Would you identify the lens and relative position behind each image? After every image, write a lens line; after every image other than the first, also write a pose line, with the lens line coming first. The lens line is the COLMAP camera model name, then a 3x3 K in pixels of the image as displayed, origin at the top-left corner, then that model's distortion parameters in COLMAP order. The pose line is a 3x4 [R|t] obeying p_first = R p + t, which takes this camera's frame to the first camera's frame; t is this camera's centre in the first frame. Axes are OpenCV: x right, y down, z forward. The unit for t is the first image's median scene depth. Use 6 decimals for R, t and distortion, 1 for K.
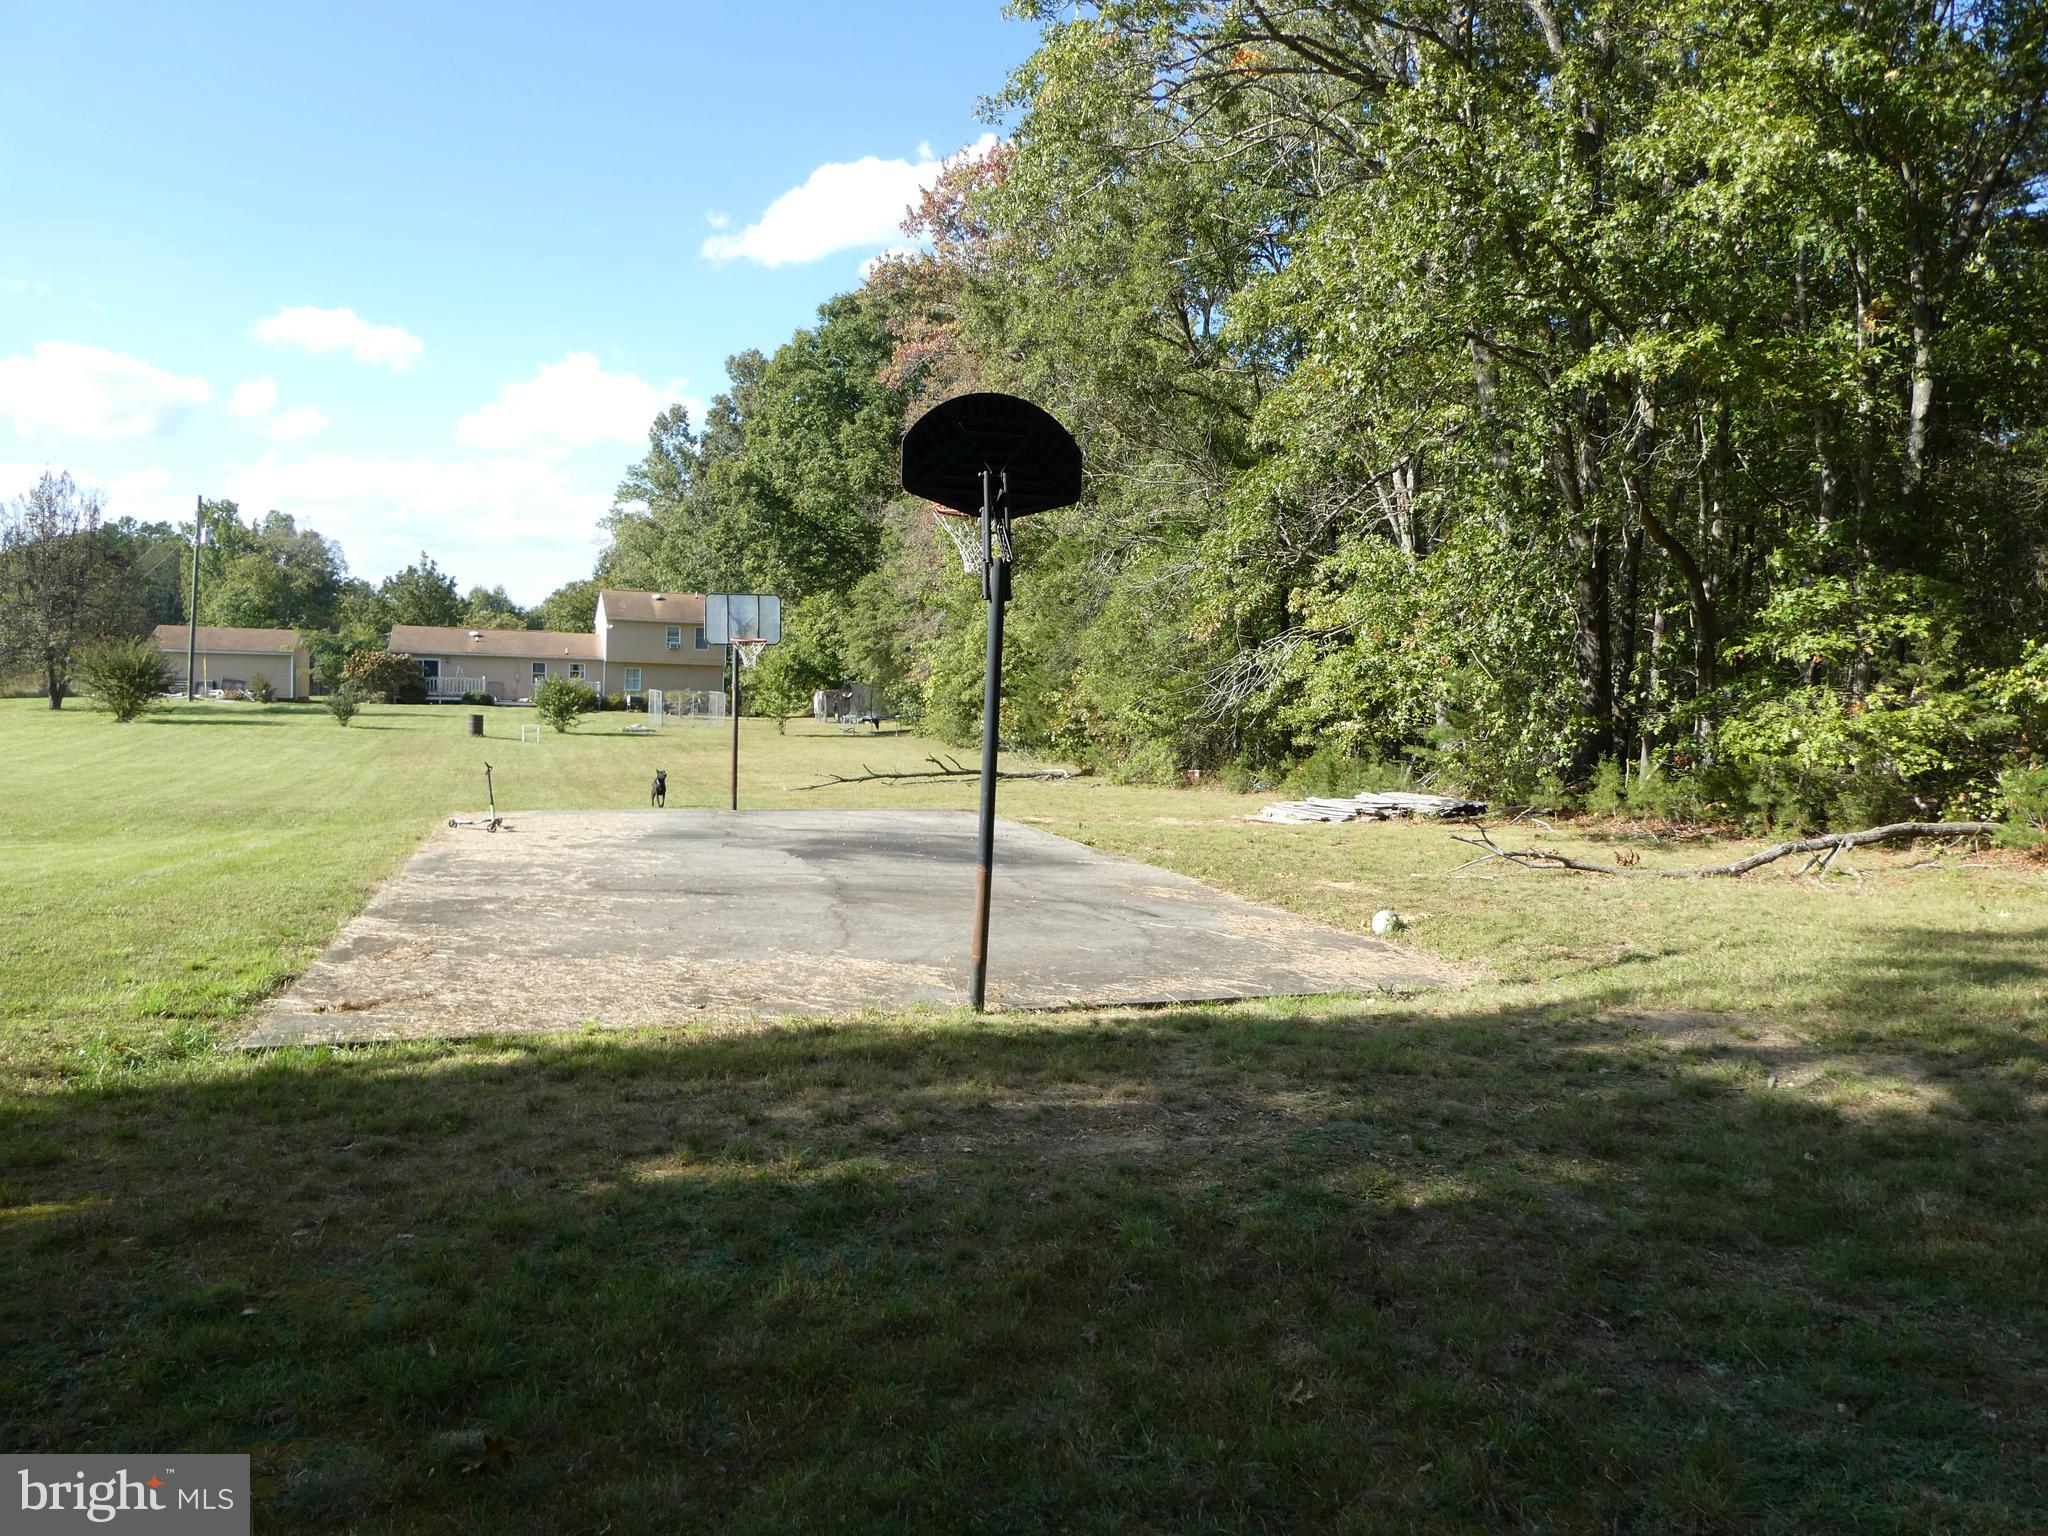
lens RADIAL K [[1431.2, 0, 1024.9], [0, 1431.2, 773.1], [0, 0, 1]] dist [-0.006888, -0.005272]
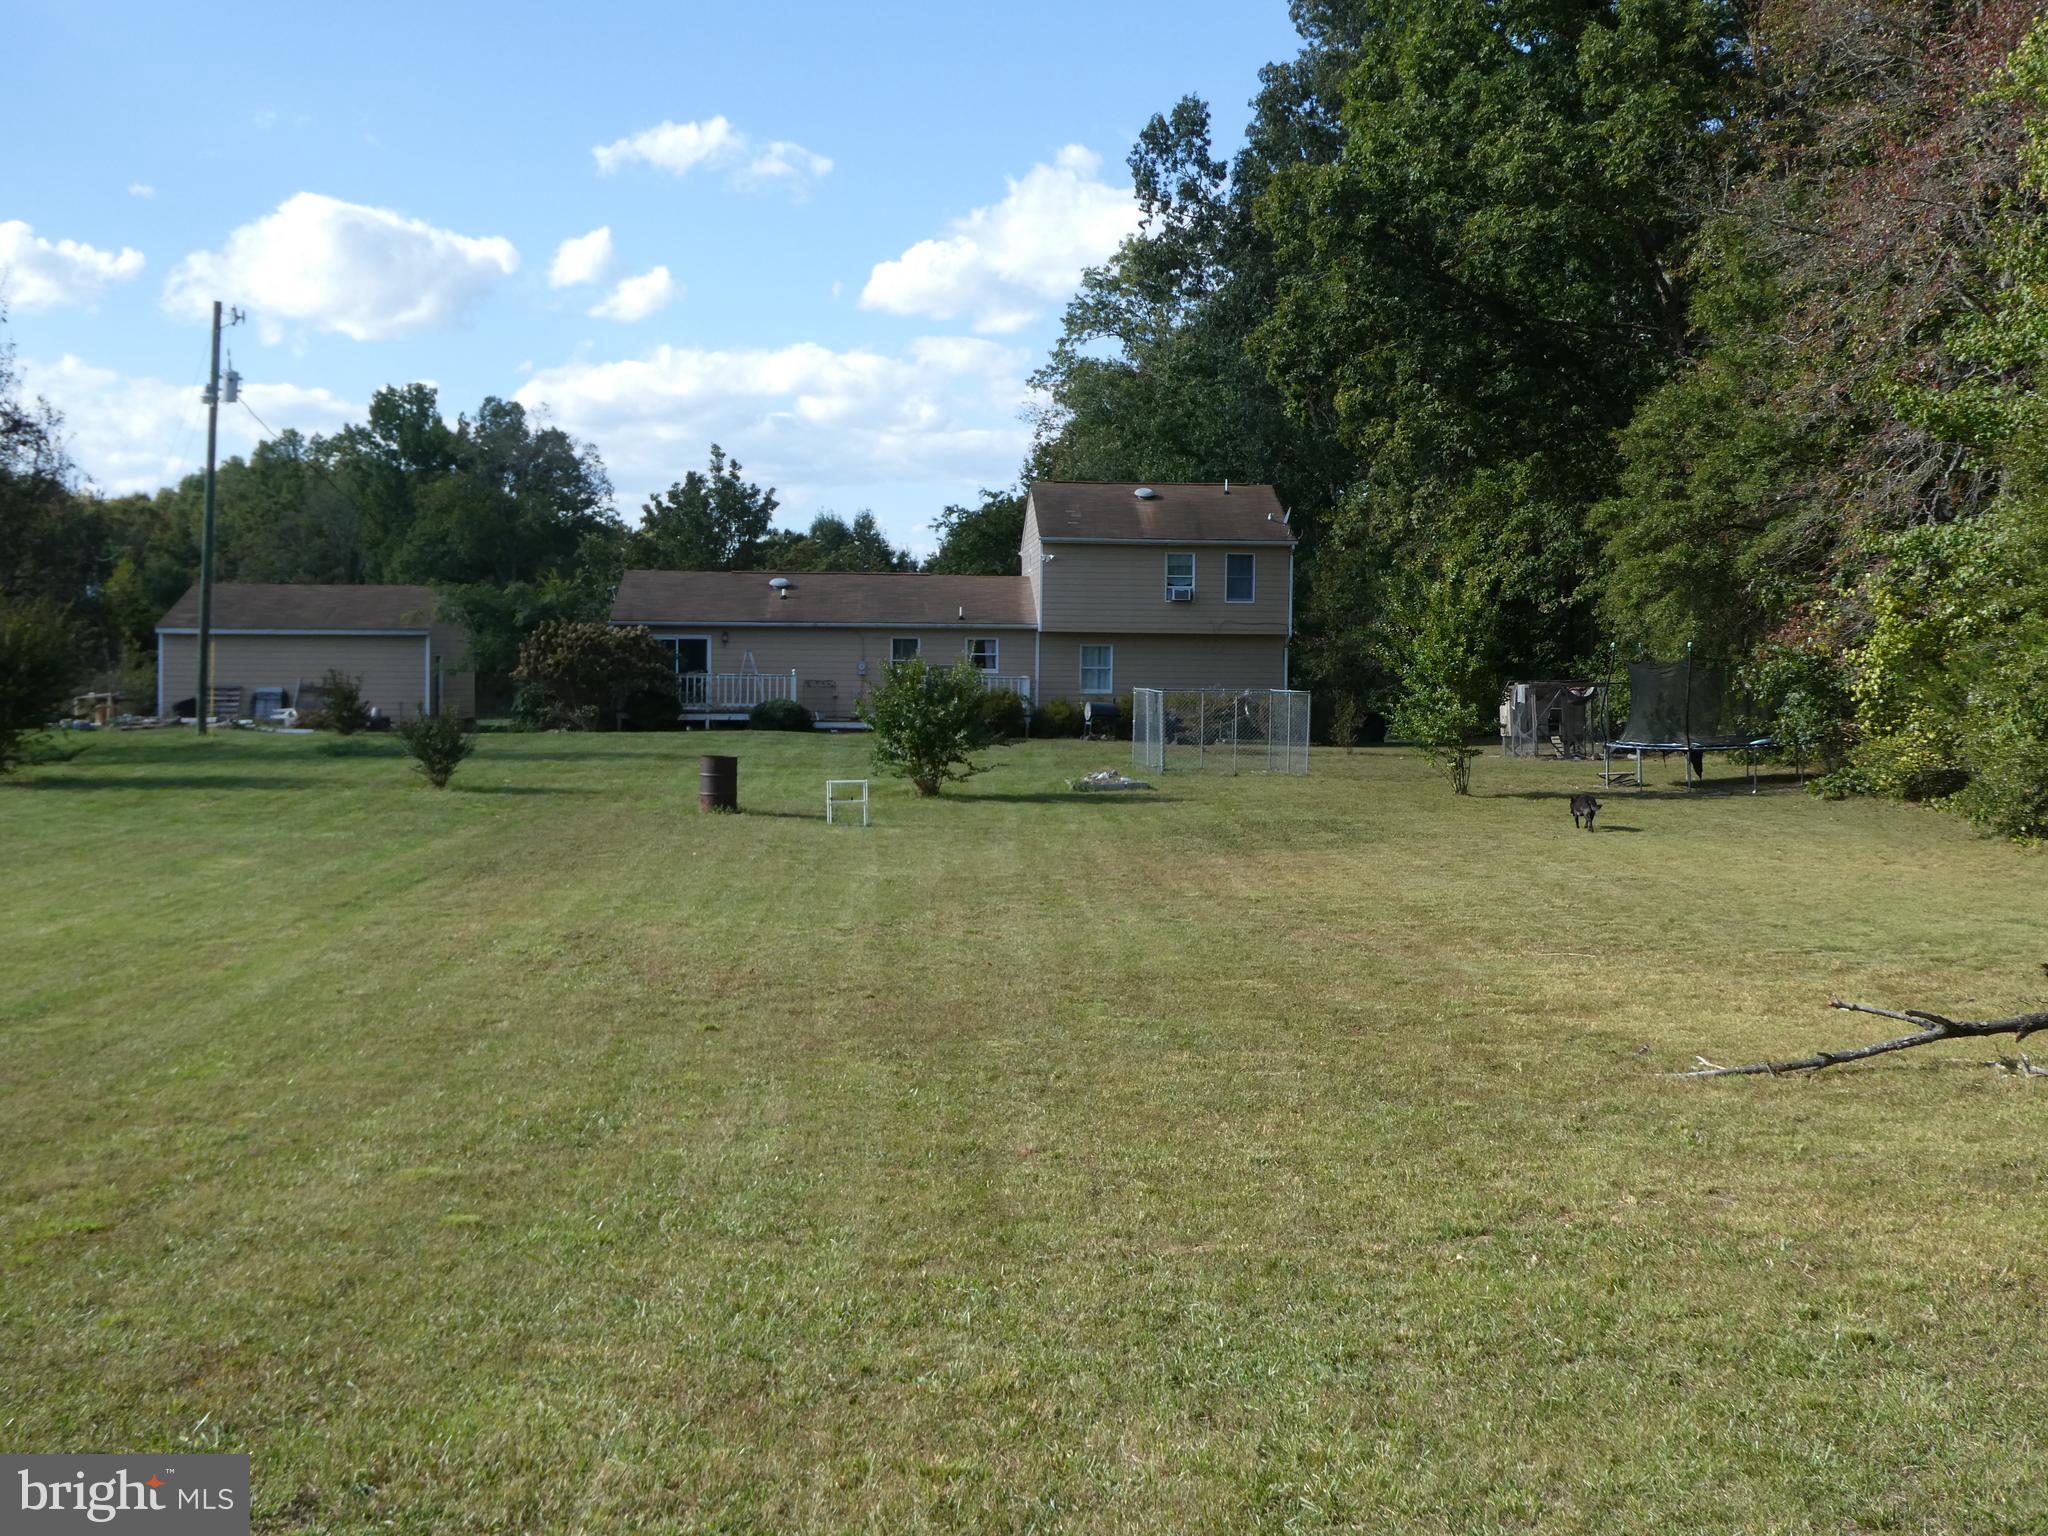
lens RADIAL K [[2413.6, 0, 1024.3], [0, 2413.6, 765.8], [0, 0, 1]] dist [-0.016913, 0.000000]
pose [[0.955924, -0.012839, -0.293334, -0.073201], [0.004672, 0.999582, -0.028527, -0.012904], [0.293578, 0.025899, 0.955584, 0.267271]]
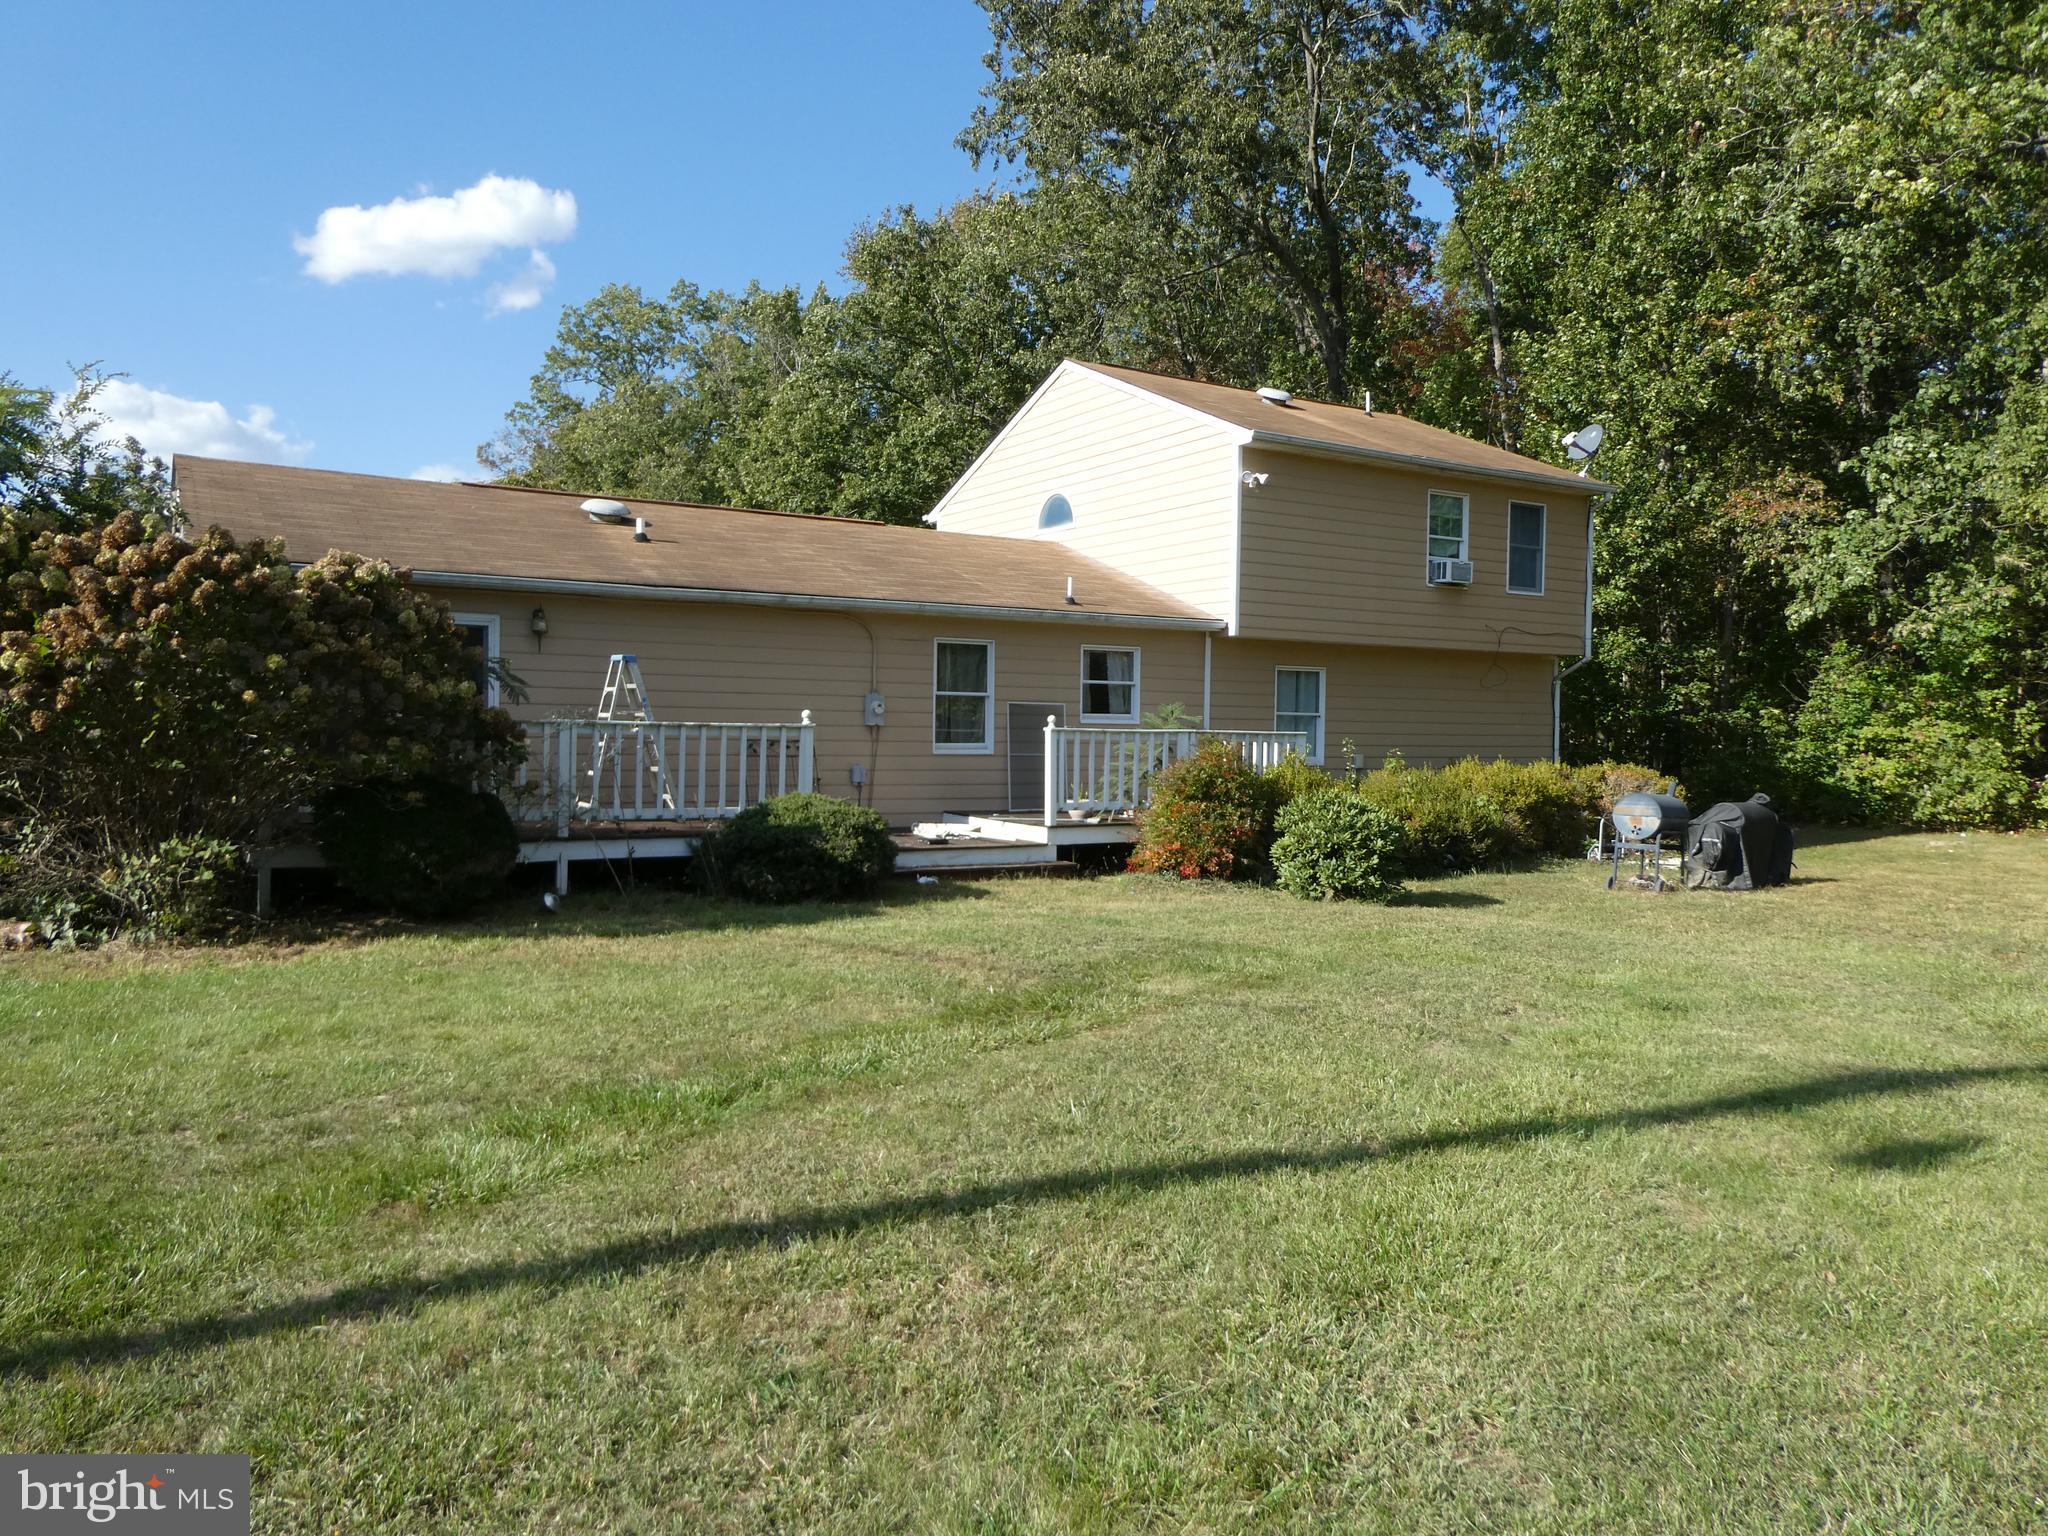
lens RADIAL K [[1431.2, 0, 1023.1], [0, 1431.2, 766.2], [0, 0, 1]] dist [-0.006888, -0.005272]
pose [[0.979882, -0.026188, 0.197854, -0.404529], [0.032819, 0.999002, -0.030306, -0.057432], [-0.196863, 0.036189, 0.979763, 0.864656]]
